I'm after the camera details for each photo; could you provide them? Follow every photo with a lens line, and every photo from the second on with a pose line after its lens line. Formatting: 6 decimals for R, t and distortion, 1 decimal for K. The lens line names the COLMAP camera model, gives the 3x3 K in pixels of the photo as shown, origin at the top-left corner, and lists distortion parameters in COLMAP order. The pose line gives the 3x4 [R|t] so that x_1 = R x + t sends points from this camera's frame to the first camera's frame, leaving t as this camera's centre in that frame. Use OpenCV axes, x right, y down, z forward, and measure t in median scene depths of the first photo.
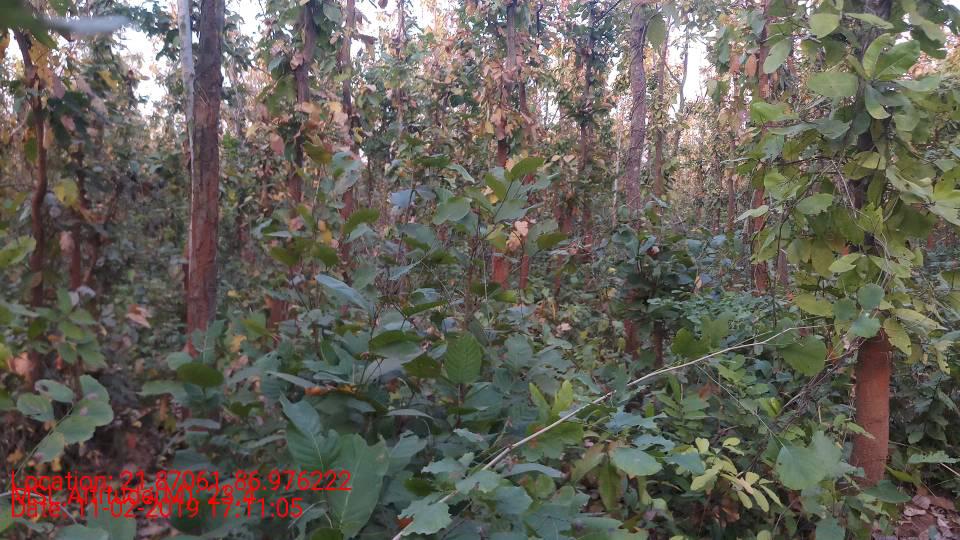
lens RADIAL K [[781.0, 0, 480.3], [0, 781.0, 262.1], [0, 0, 1]] dist [0.033151, -0.098825]
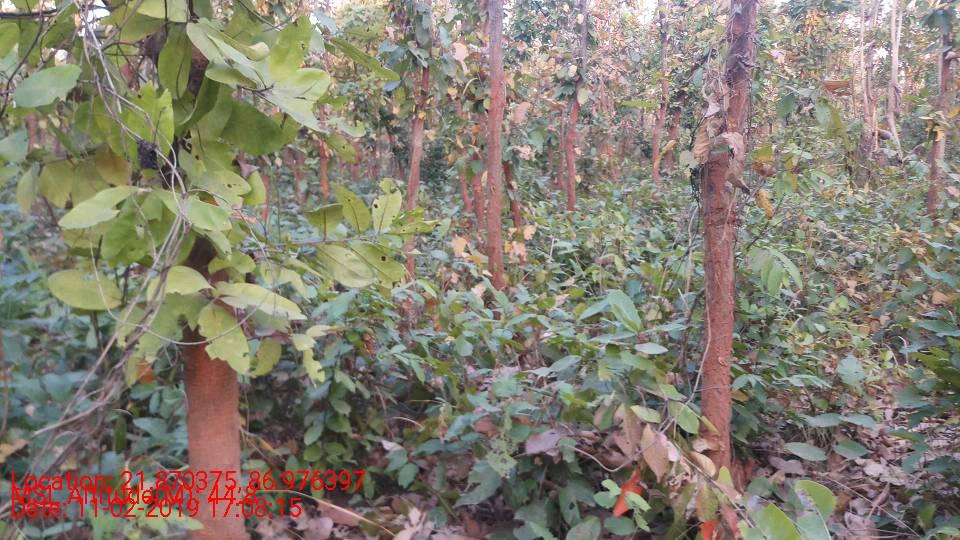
lens RADIAL K [[781.0, 0, 474.2], [0, 781.0, 267.0], [0, 0, 1]] dist [0.033151, -0.098825]
pose [[0.788532, -0.091527, 0.608145, 0.314122], [0.039374, 0.994348, 0.098598, -0.000395], [-0.613732, -0.053802, 0.787679, 0.430112]]
